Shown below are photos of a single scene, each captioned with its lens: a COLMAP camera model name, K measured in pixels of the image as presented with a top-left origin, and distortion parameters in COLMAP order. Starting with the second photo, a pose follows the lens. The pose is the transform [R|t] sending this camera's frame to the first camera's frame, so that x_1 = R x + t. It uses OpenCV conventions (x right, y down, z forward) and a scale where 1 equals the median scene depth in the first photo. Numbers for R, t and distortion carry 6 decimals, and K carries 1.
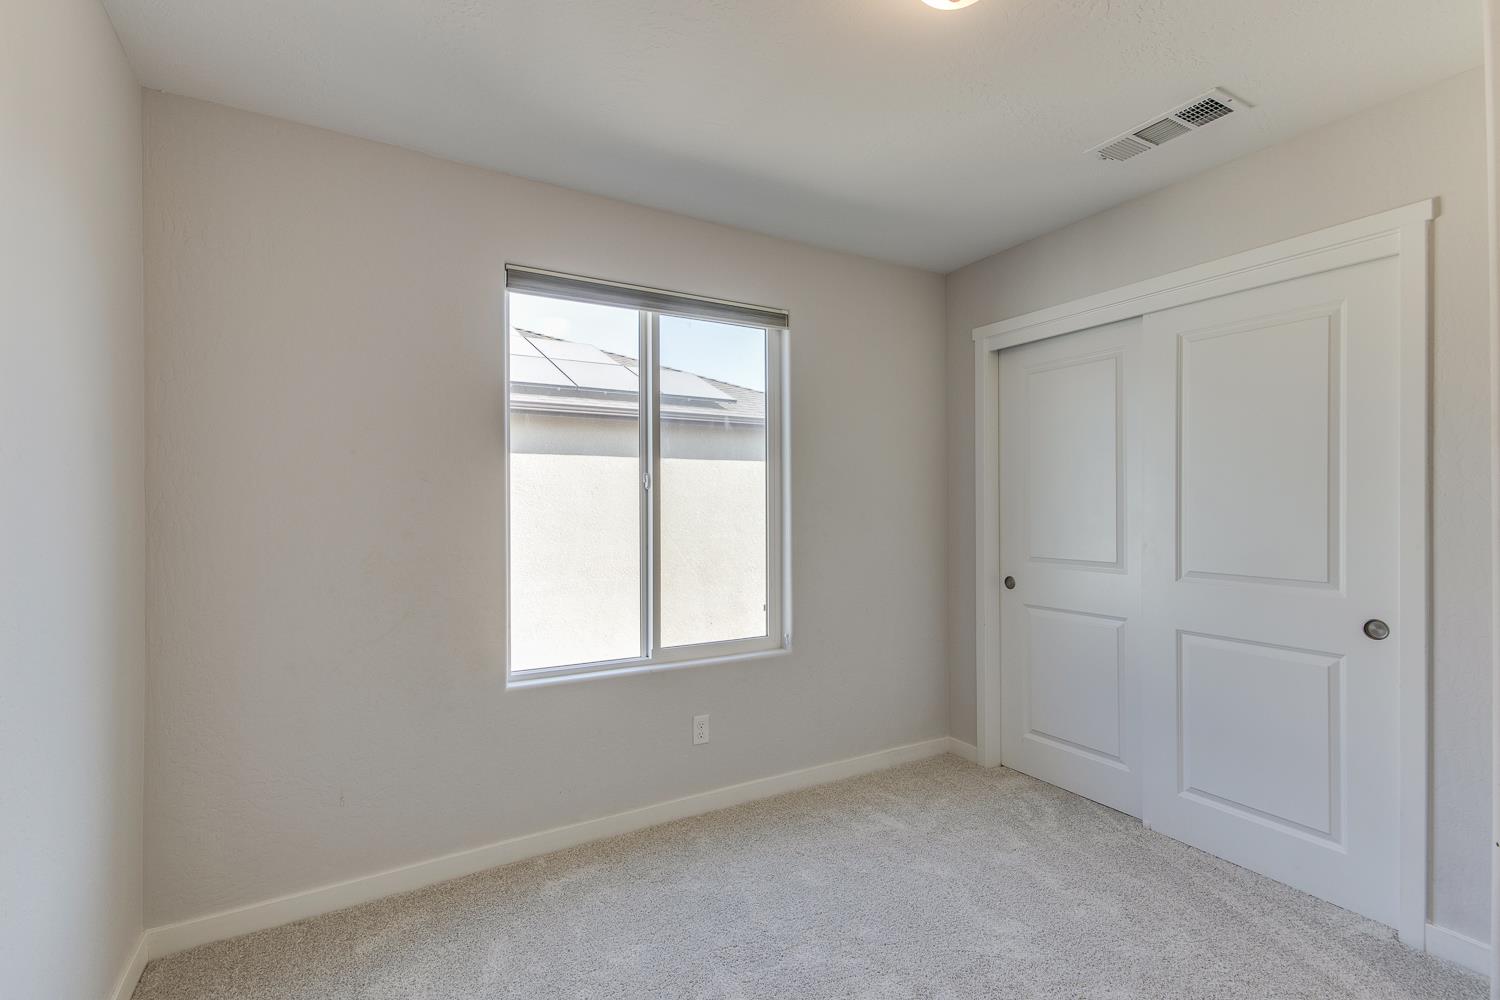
lens RADIAL K [[690.6, 0, 751.2], [0, 690.6, 496.0], [0, 0, 1]] dist [0.015264, -0.002566]
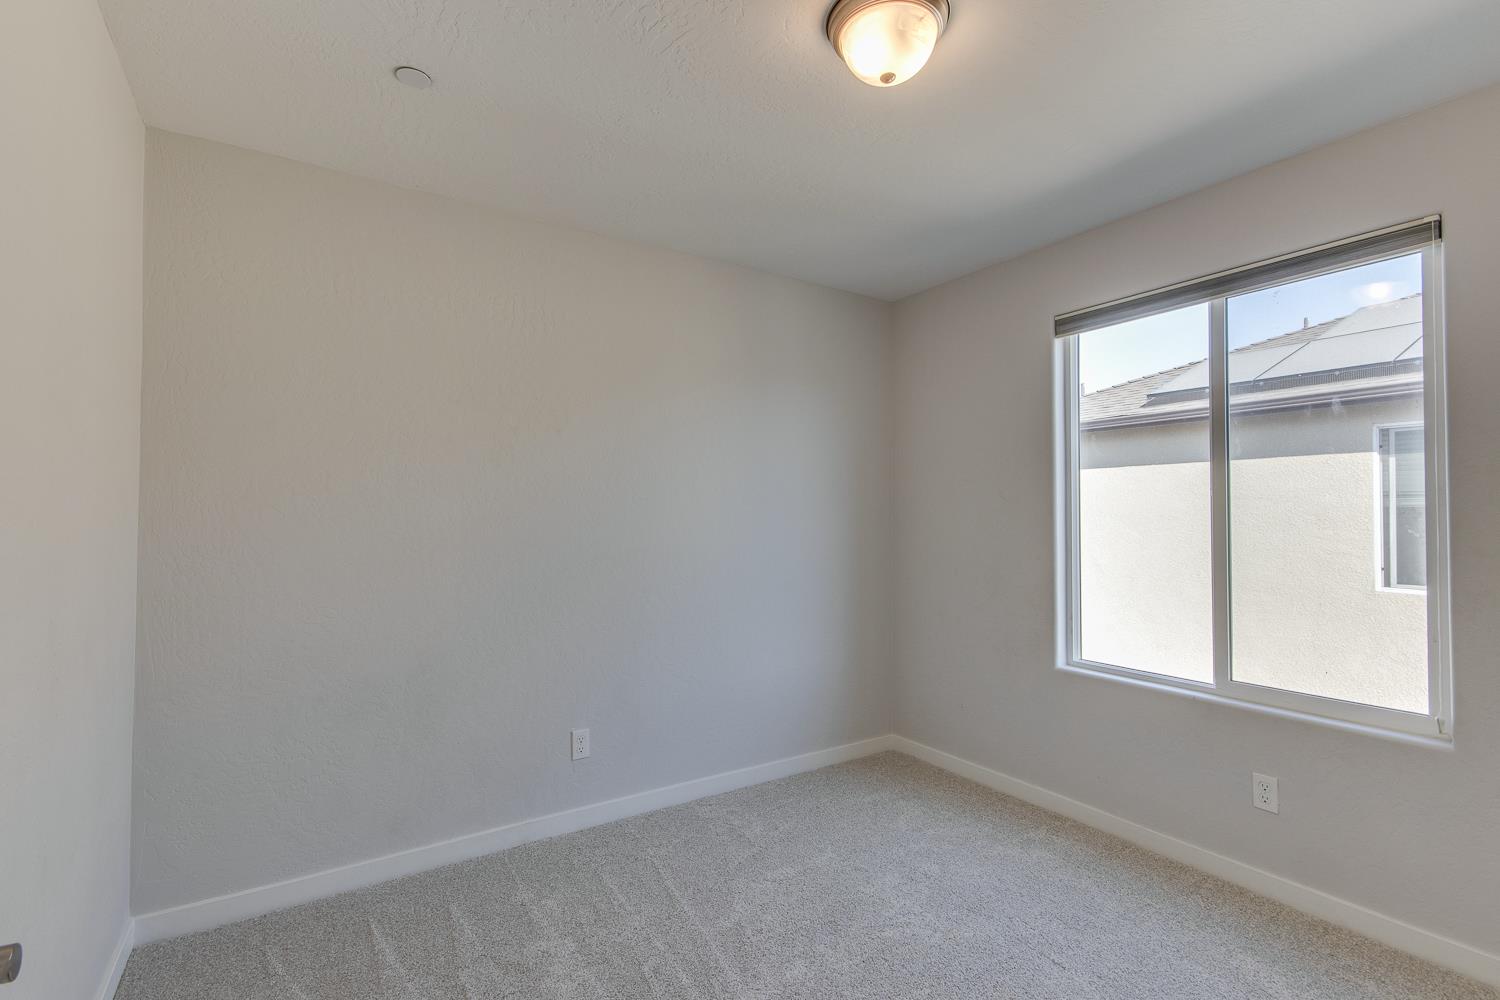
lens RADIAL K [[690.6, 0, 745.9], [0, 690.6, 506.7], [0, 0, 1]] dist [0.015264, -0.002566]
pose [[0.034481, -0.011263, -0.999342, 0.718766], [0.014947, 0.999830, -0.010752, 0.003597], [0.999294, -0.014566, 0.034644, 0.368329]]
